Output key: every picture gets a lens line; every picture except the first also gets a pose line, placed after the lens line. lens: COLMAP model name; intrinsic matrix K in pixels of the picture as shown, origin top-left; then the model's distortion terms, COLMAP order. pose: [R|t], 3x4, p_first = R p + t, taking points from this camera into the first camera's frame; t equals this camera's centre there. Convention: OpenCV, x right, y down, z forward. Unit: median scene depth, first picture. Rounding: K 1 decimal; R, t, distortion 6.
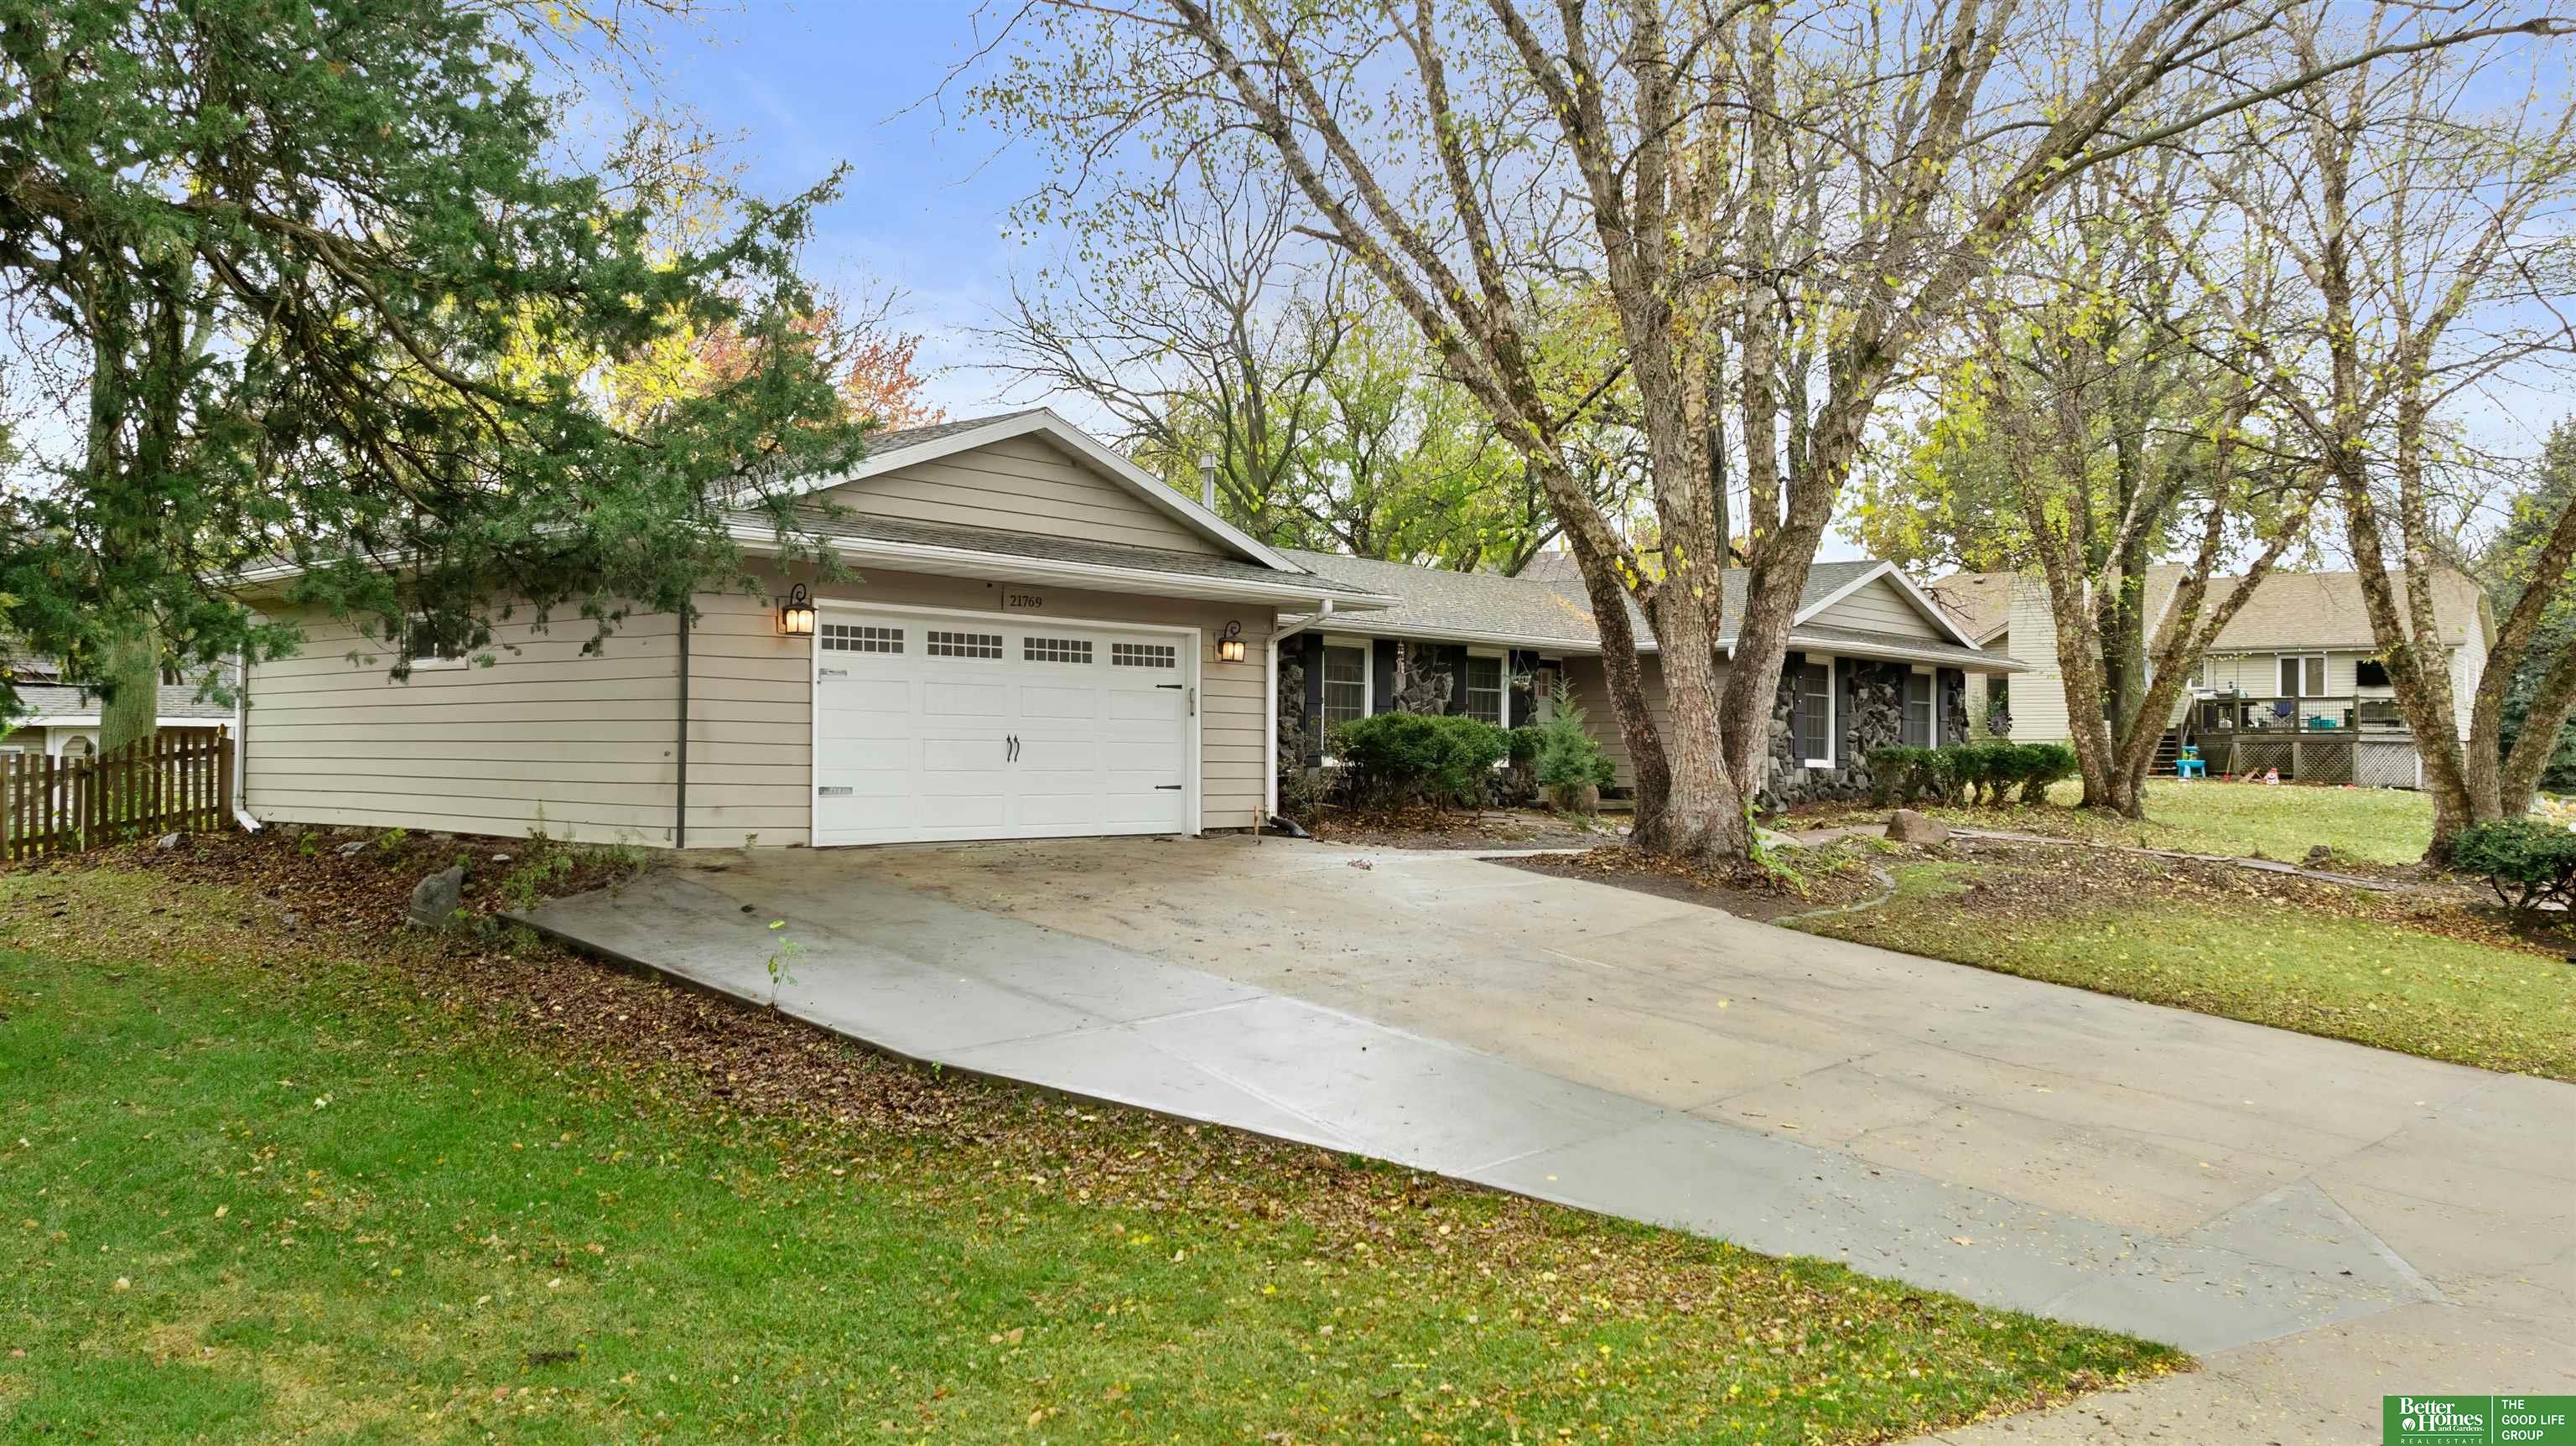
lens RADIAL K [[1843.7, 0, 1302.0], [0, 1843.7, 811.7], [0, 0, 1]] dist [-0.061264, 0.052224]
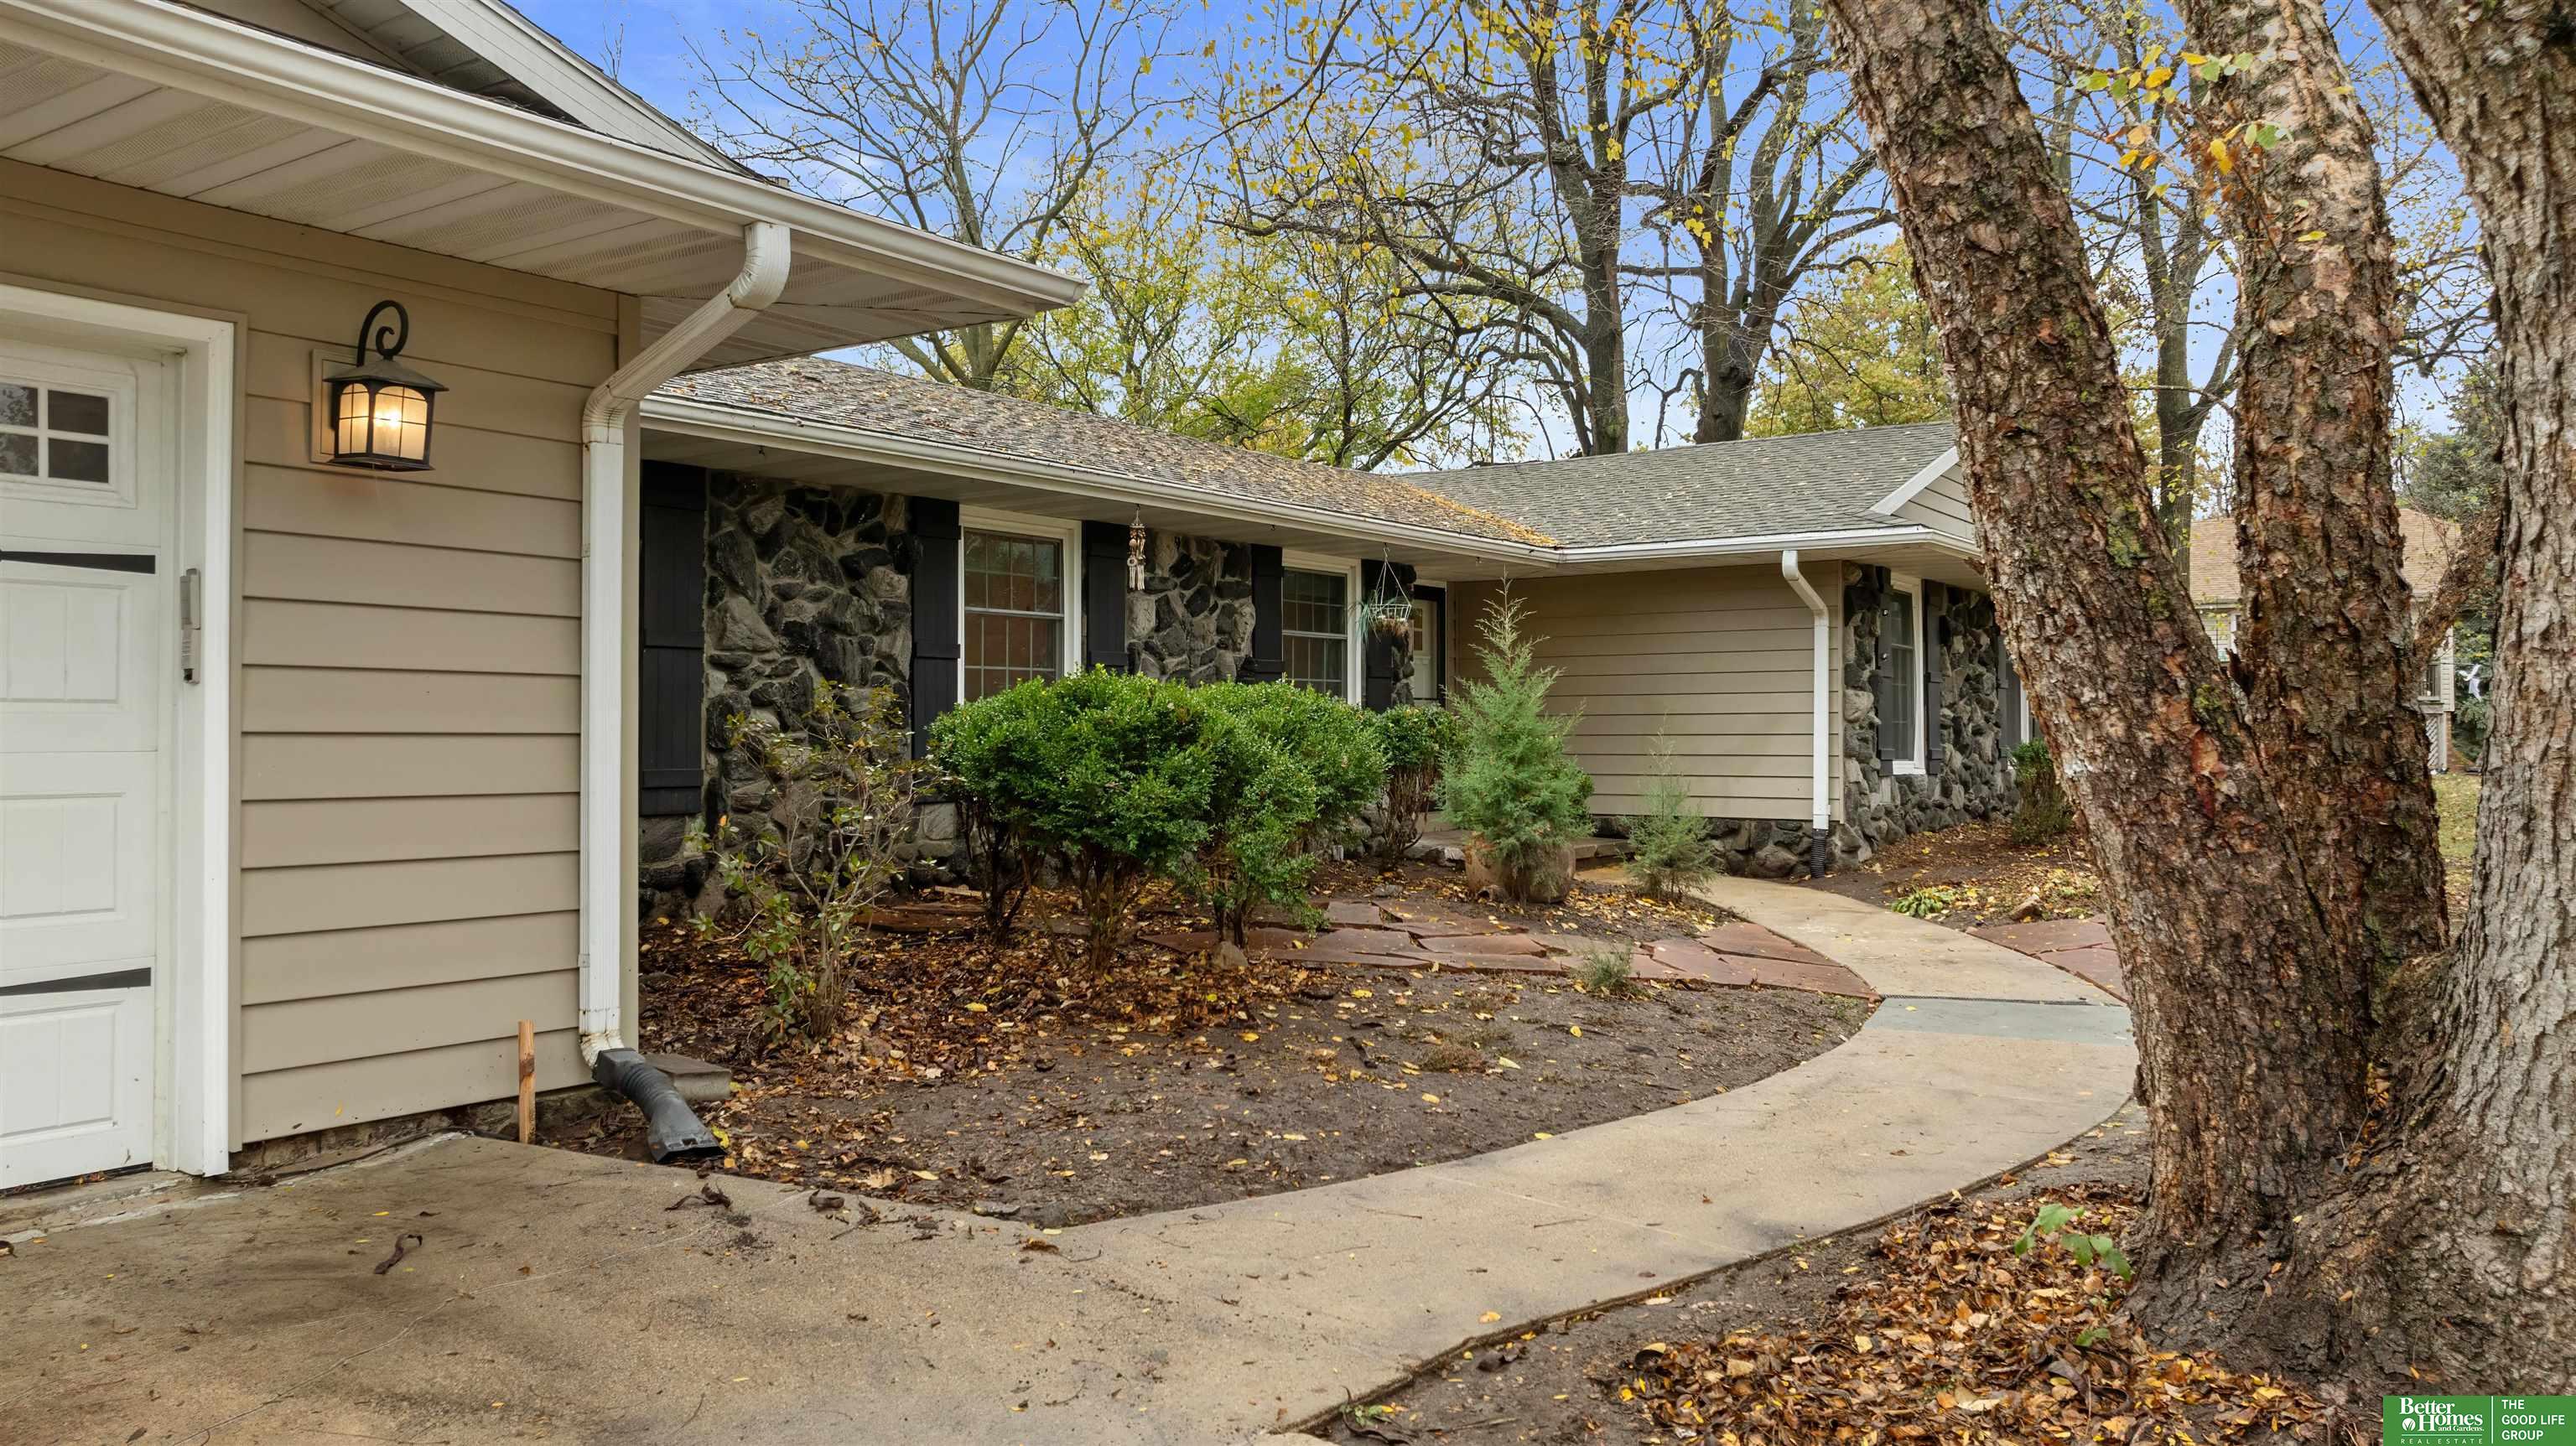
lens RADIAL K [[1880.4, 0, 1288.0], [0, 1880.4, 723.0], [0, 0, 1]] dist [-0.000174, 0.055001]
pose [[0.994943, -0.005082, 0.100314, 0.038676], [0.008452, 0.999413, -0.033200, -0.024298], [-0.100086, 0.033880, 0.994402, 0.482488]]
